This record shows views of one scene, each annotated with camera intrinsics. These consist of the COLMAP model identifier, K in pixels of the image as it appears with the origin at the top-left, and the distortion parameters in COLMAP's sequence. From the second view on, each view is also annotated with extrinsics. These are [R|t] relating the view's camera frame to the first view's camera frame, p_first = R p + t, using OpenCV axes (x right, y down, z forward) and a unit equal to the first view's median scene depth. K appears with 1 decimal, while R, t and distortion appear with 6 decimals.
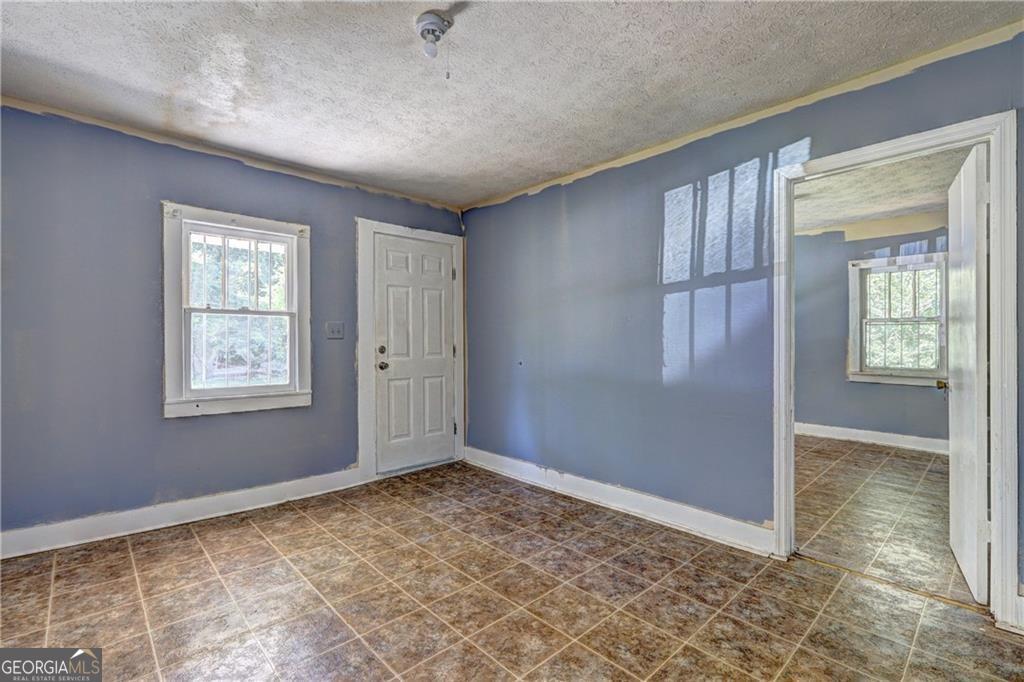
lens RADIAL K [[463.9, 0, 516.3], [0, 463.9, 340.7], [0, 0, 1]] dist [0.000966, 0.000313]
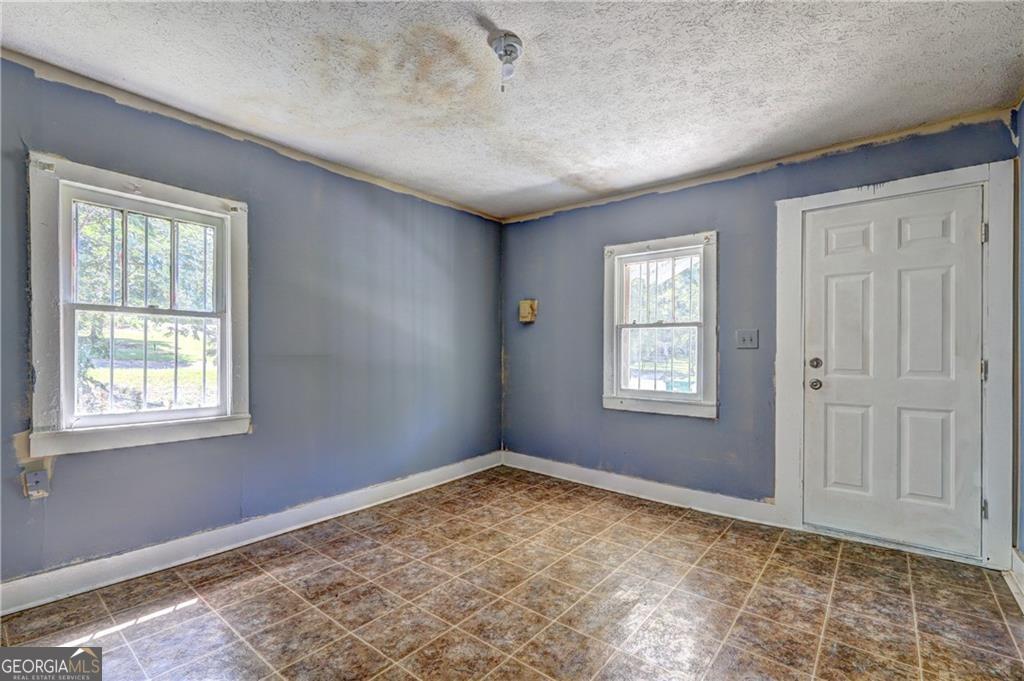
lens RADIAL K [[466.4, 0, 509.8], [0, 466.4, 348.1], [0, 0, 1]] dist [0.001897, 0.000294]
pose [[0.133642, -0.004162, -0.991021, 0.455525], [-0.005423, 0.999973, -0.004931, 0.002324], [0.991015, 0.006034, 0.133615, 0.459921]]
